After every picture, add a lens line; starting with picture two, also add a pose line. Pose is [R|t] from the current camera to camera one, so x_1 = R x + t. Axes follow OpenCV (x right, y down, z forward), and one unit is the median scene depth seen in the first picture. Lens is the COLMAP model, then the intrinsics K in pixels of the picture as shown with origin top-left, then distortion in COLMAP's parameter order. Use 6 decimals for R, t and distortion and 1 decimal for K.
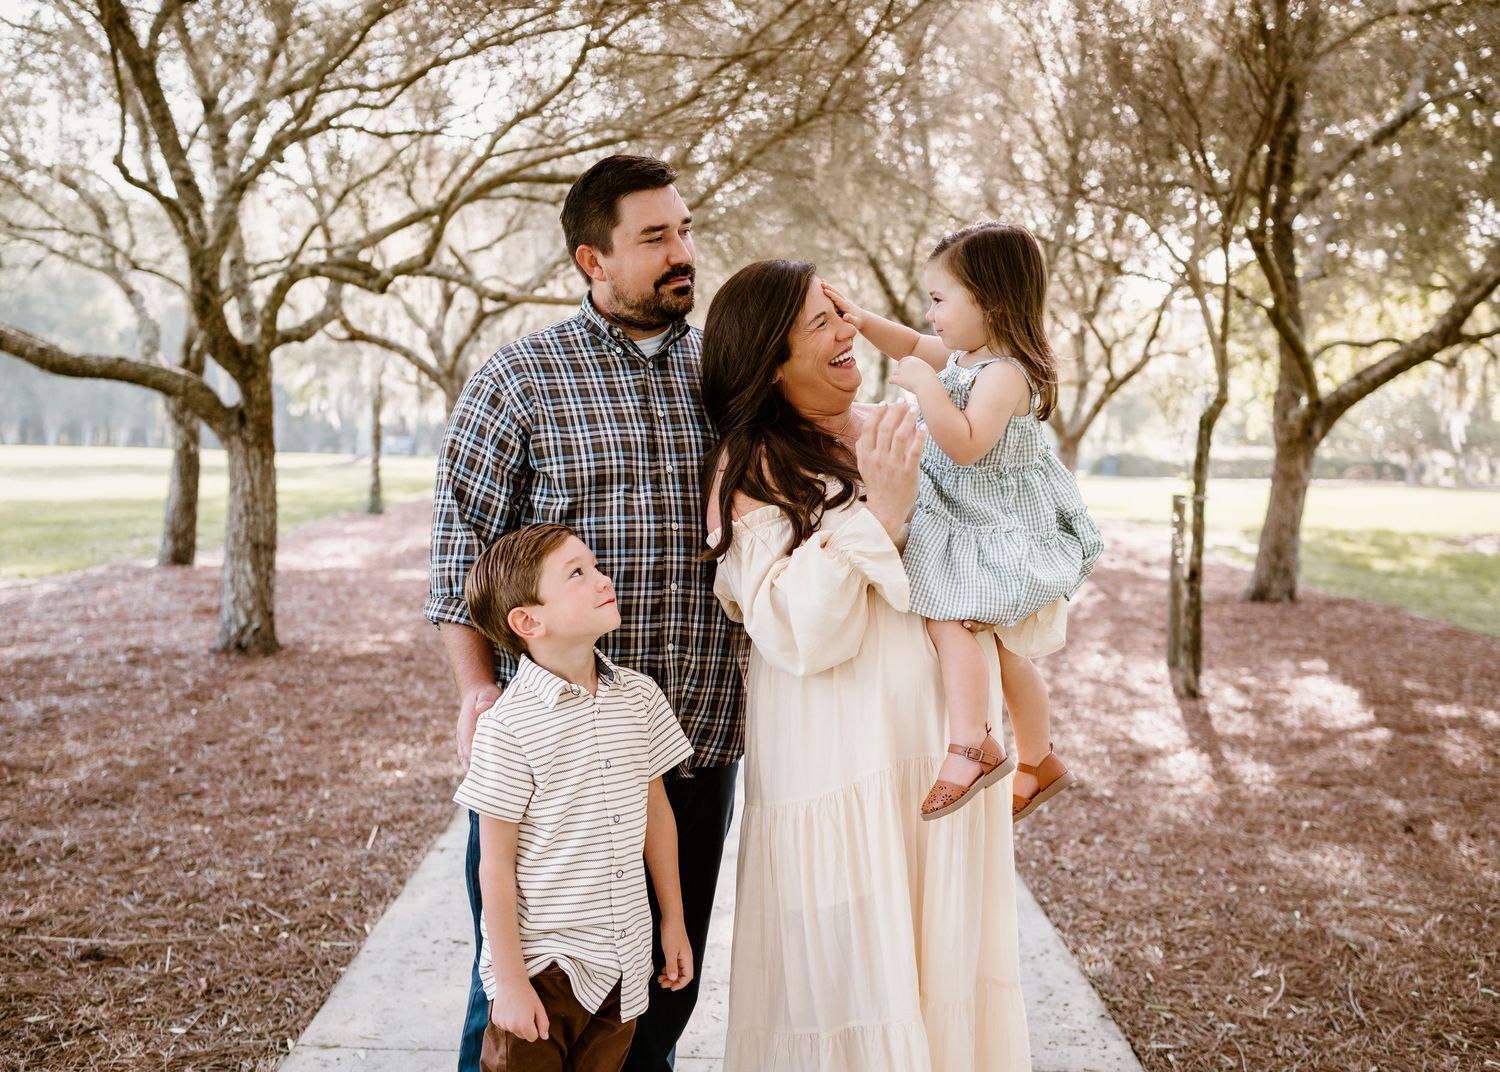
lens RADIAL K [[1501.4, 0, 670.3], [0, 1501.4, 559.6], [0, 0, 1]] dist [-0.007889, 0.000000]
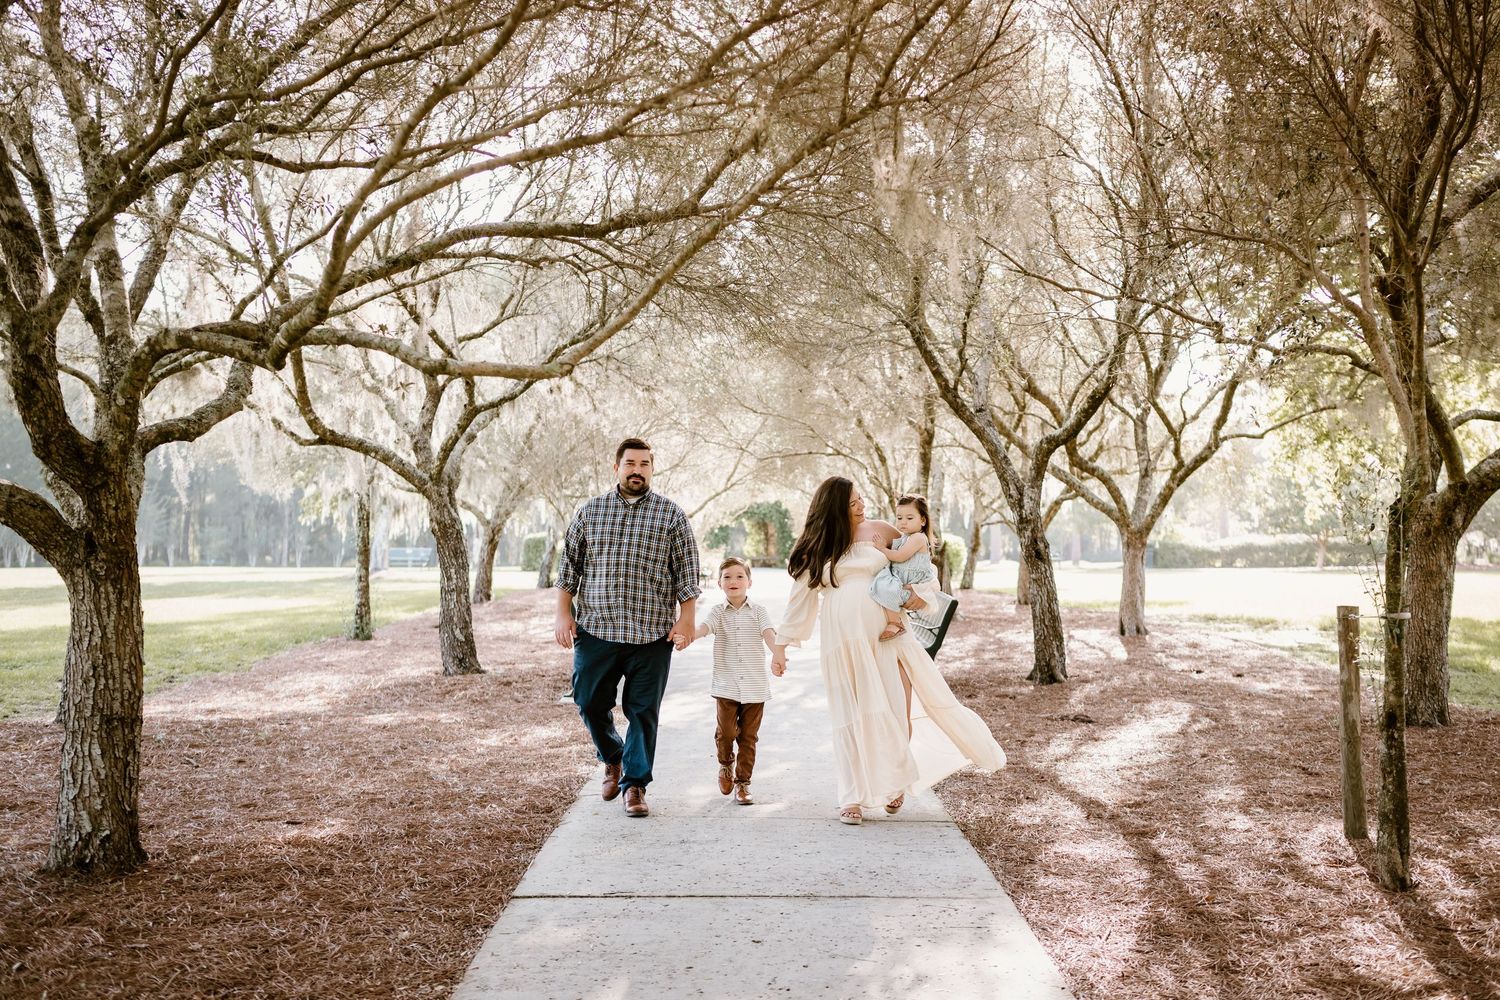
lens RADIAL K [[1520.5, 0, 773.1], [0, 1520.5, 511.0], [0, 0, 1]] dist [-0.008132, 0.000000]
pose [[0.998460, -0.025893, 0.049070, 0.008918], [0.030589, 0.994764, -0.097512, -0.028943], [-0.046288, 0.098862, 0.994024, 0.260430]]
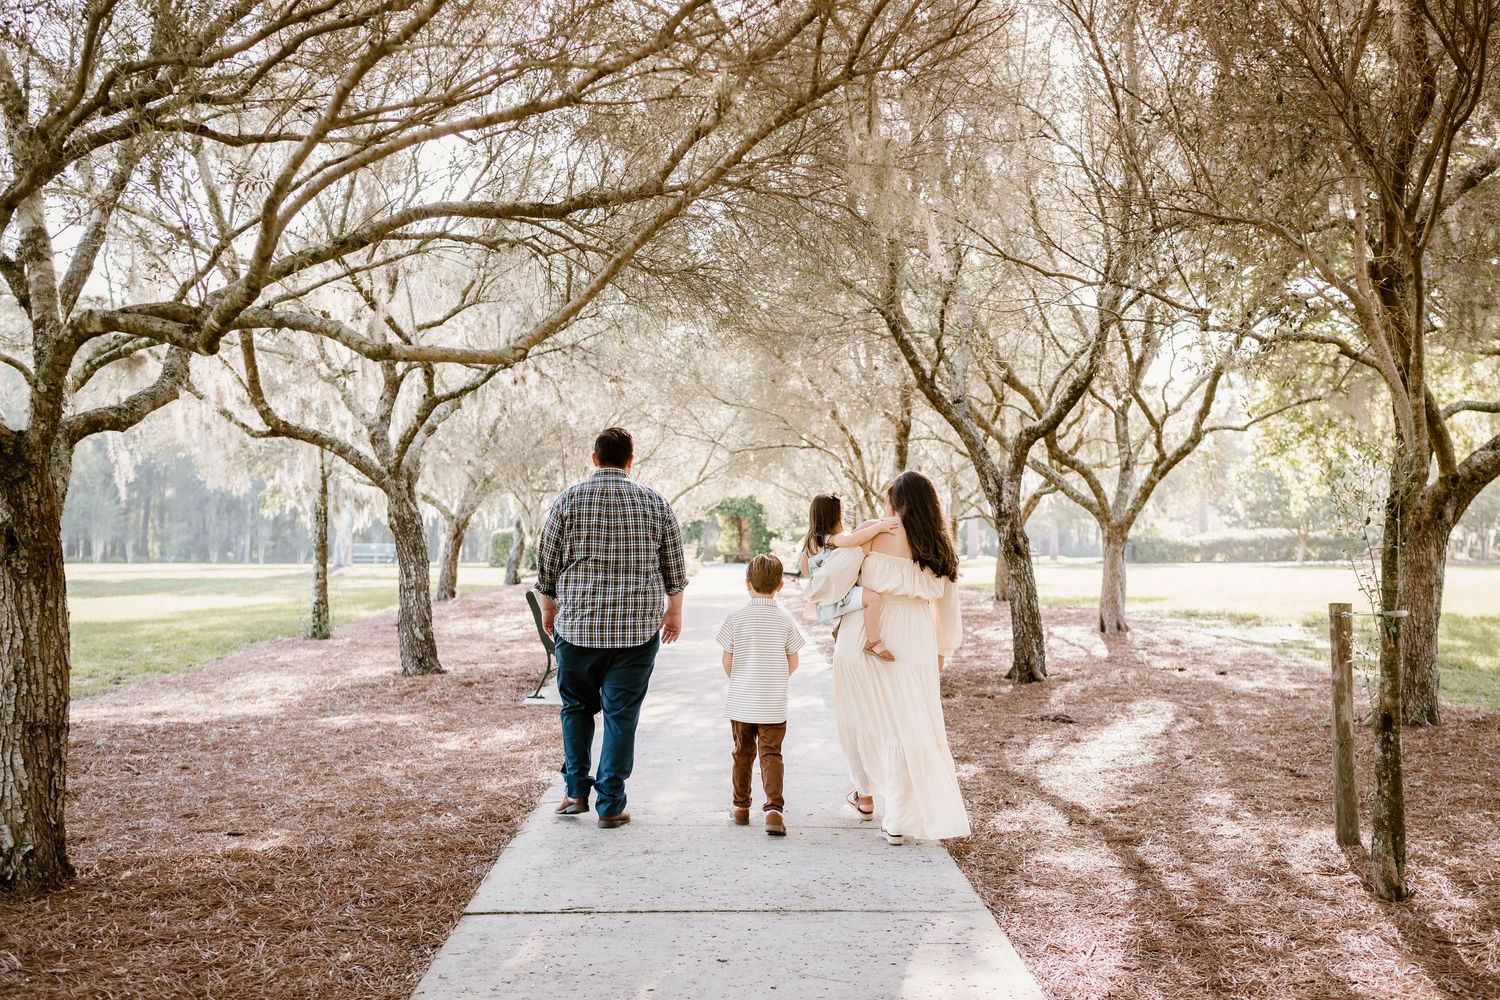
lens RADIAL K [[1520.5, 0, 756.5], [0, 1520.5, 551.6], [0, 0, 1]] dist [-0.008132, 0.000000]
pose [[0.998190, -0.028624, 0.052893, 0.015731], [0.032160, 0.997217, -0.067255, -0.032709], [-0.050821, 0.068835, 0.996333, 0.305334]]
